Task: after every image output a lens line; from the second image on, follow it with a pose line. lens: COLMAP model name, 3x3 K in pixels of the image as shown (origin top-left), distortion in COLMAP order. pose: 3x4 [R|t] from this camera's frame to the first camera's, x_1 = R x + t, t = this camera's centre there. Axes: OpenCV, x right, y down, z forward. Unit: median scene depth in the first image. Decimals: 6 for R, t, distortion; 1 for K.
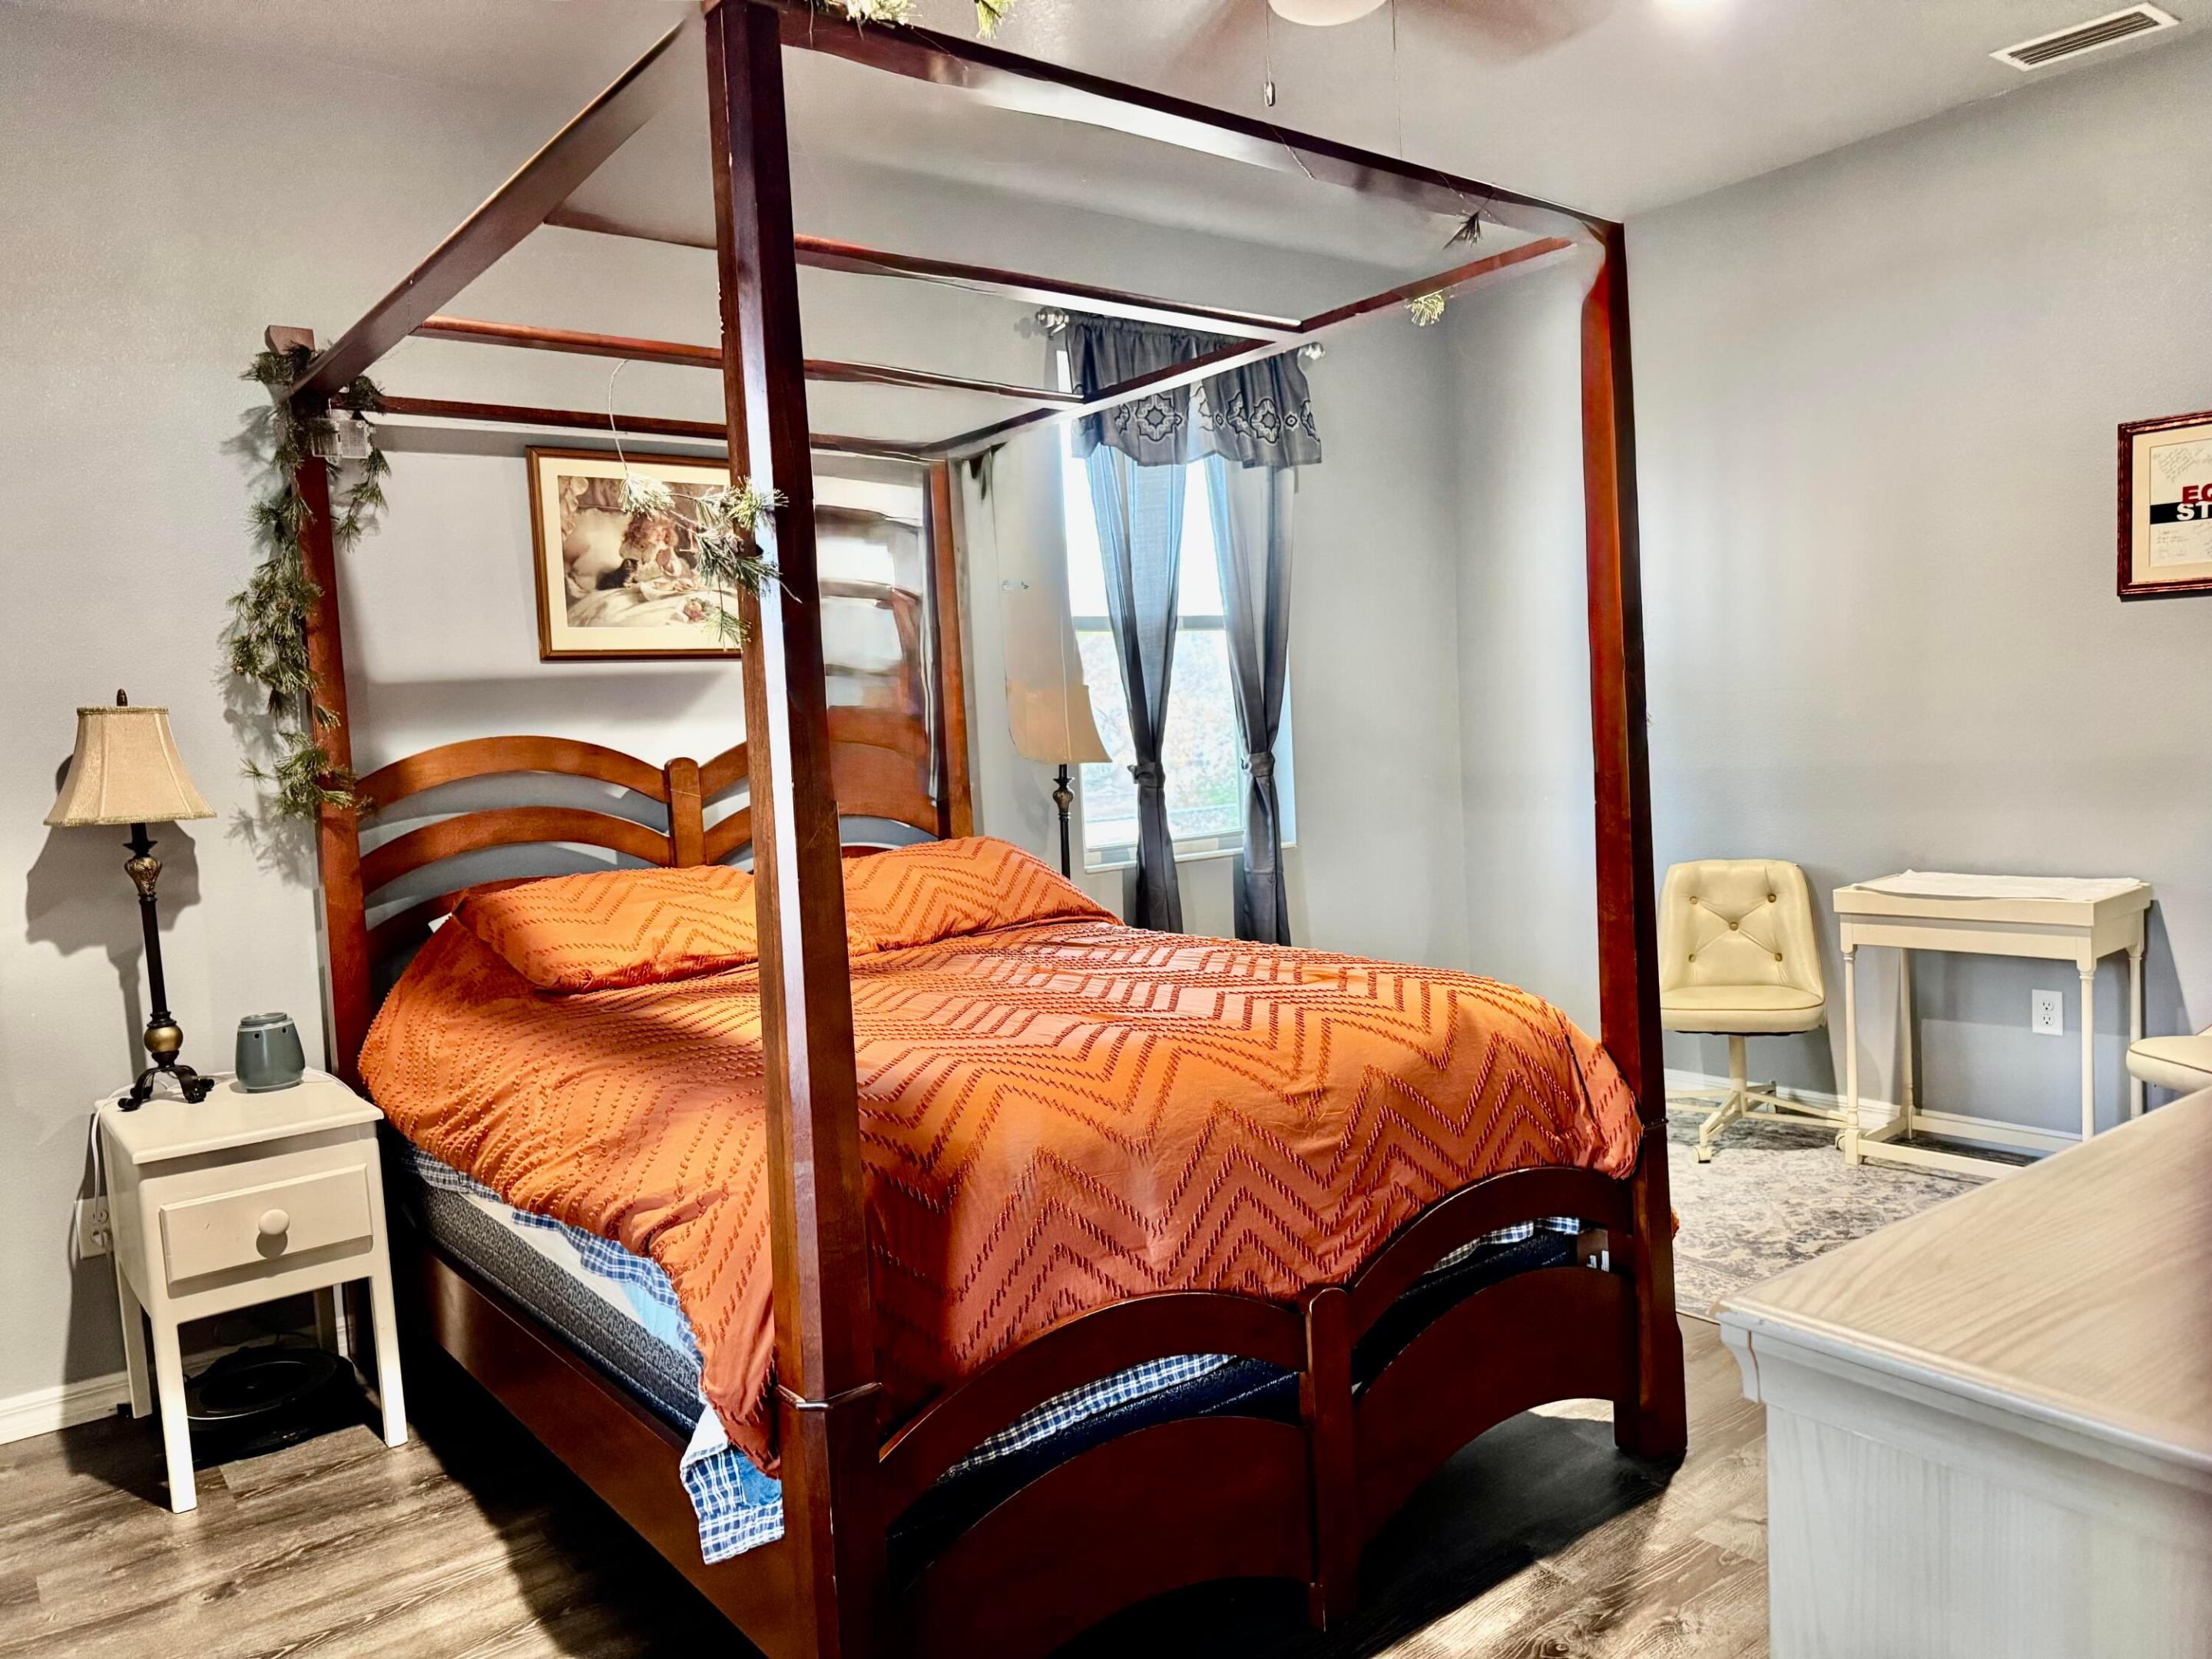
lens RADIAL K [[1561.1, 0, 1106.0], [0, 1561.1, 829.5], [0, 0, 1]] dist [-0.005631, -0.000734]
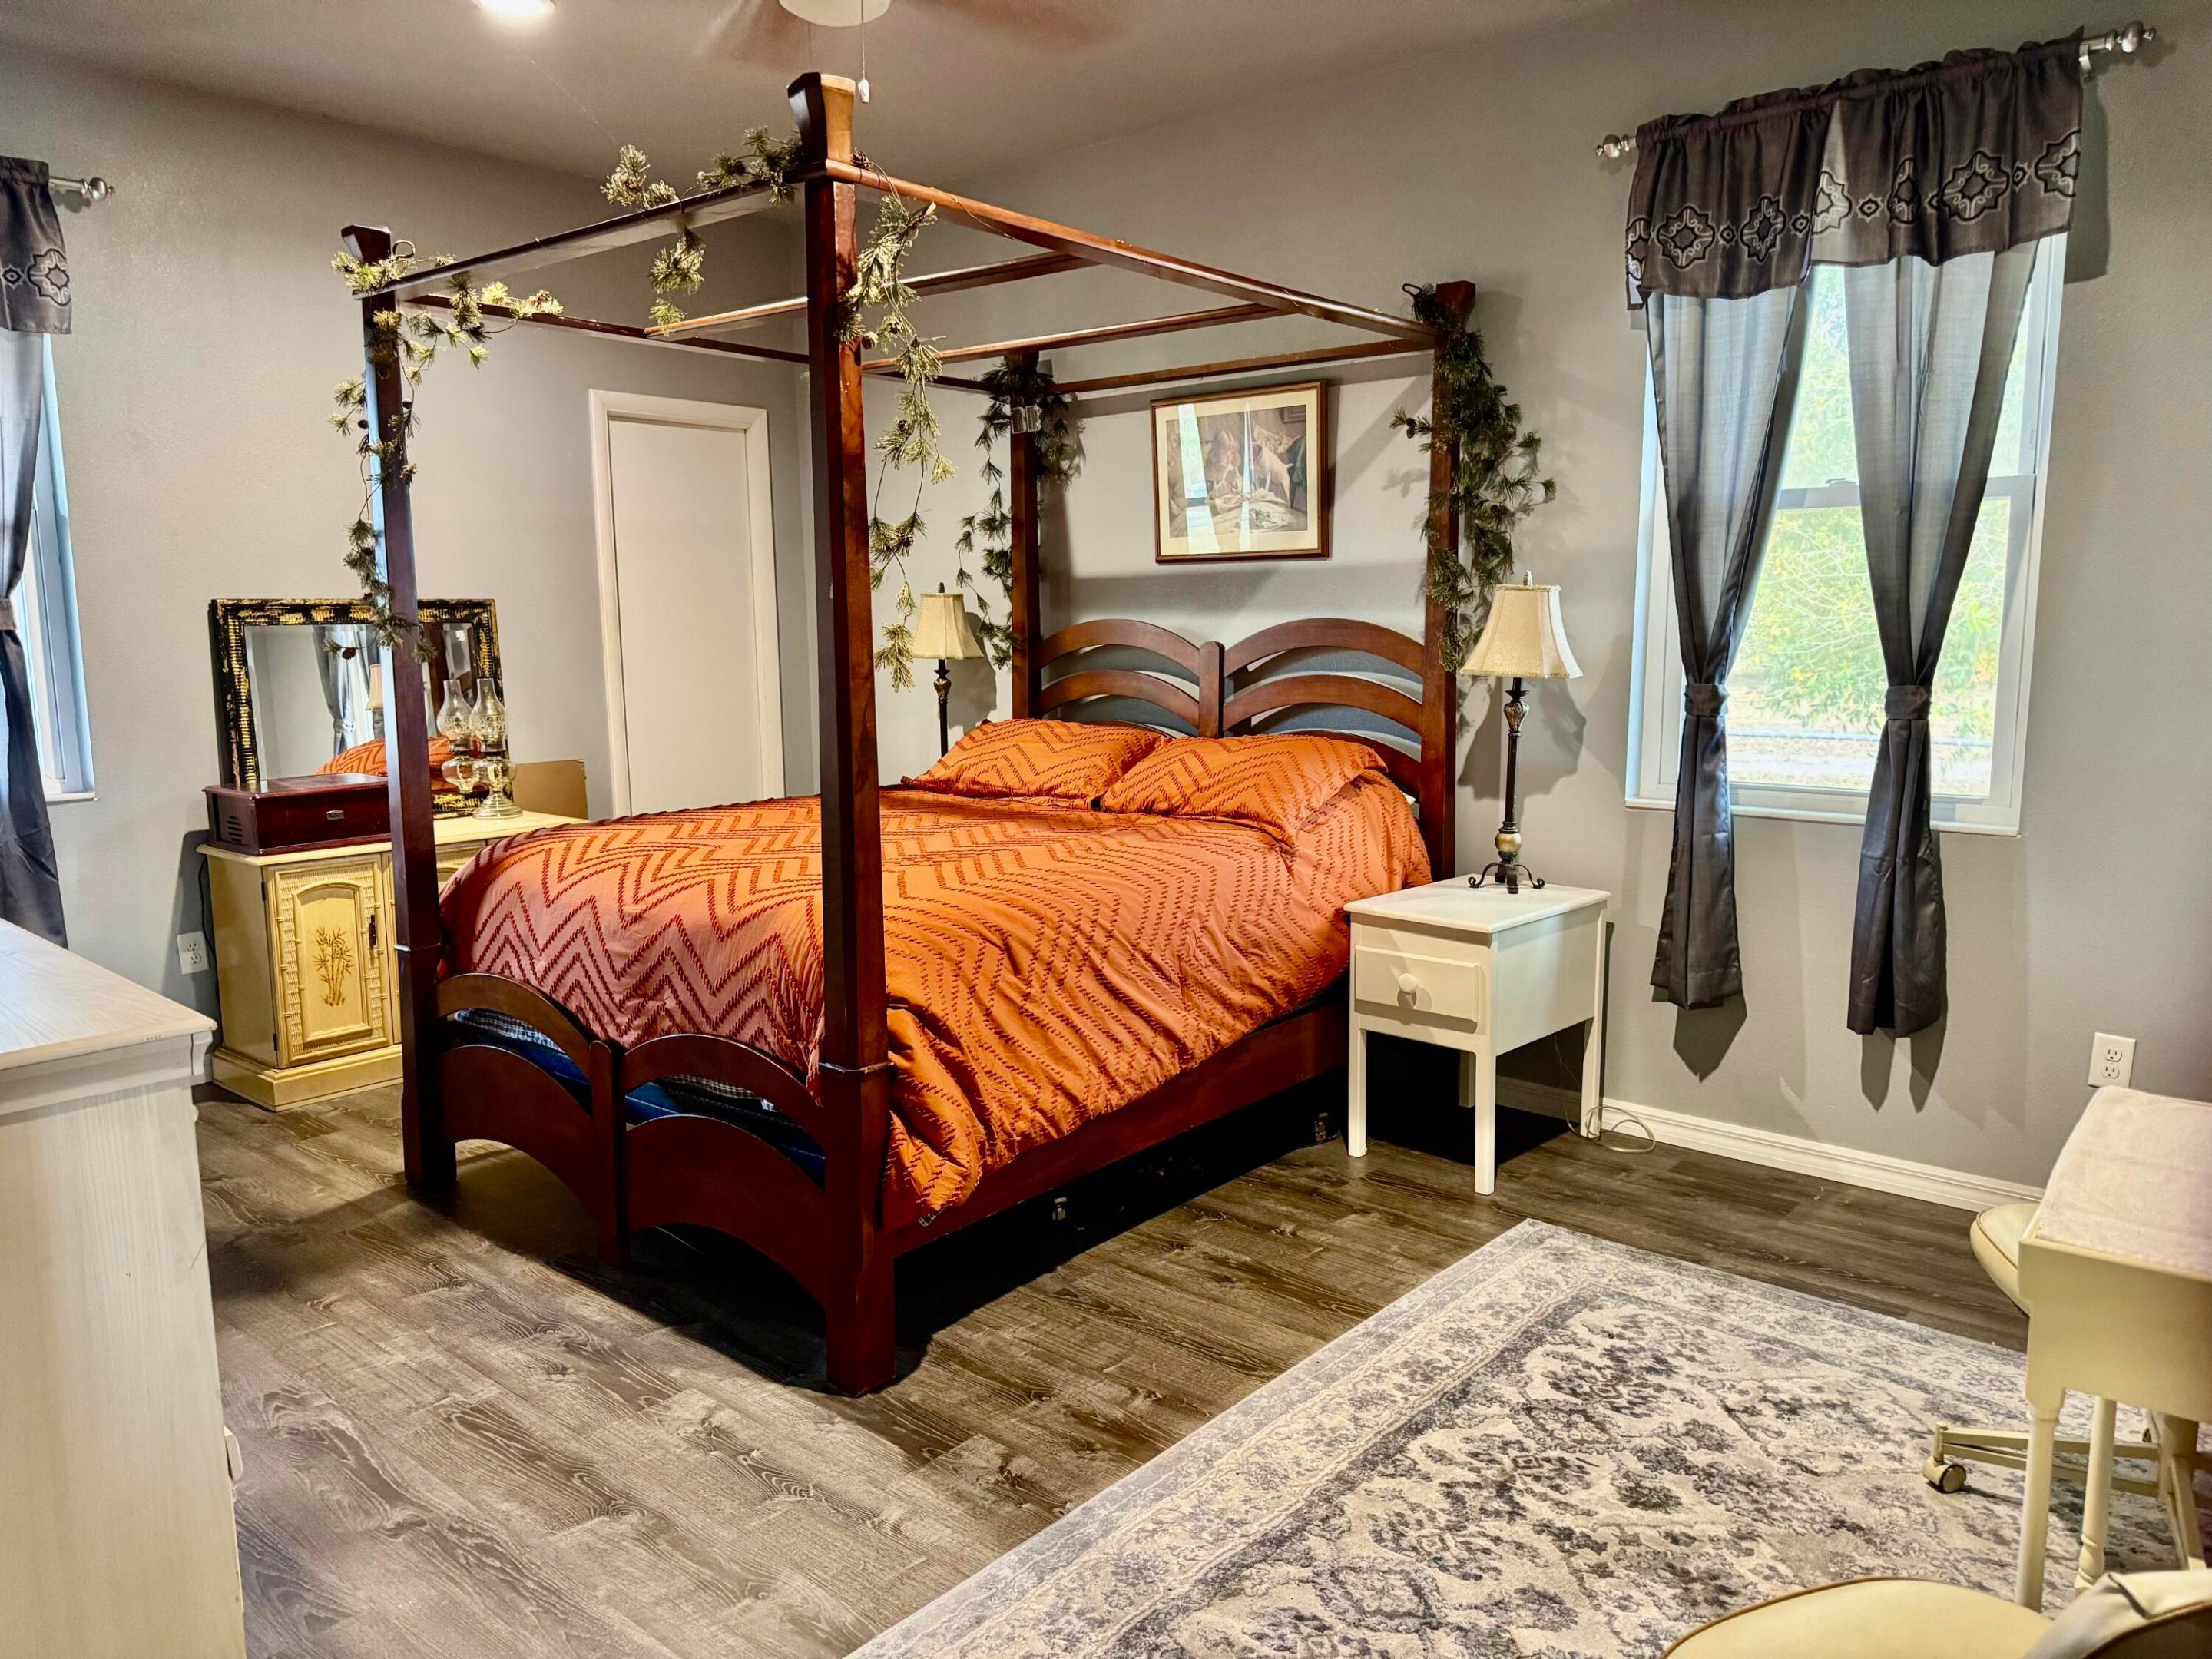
lens RADIAL K [[1557.2, 0, 1106.0], [0, 1557.2, 829.5], [0, 0, 1]] dist [0.041450, -0.000996]
pose [[0.201452, 0.182060, -0.962430, 0.976988], [-0.064182, 0.982916, 0.172501, -0.113247], [0.977393, 0.027020, 0.209695, 0.691788]]
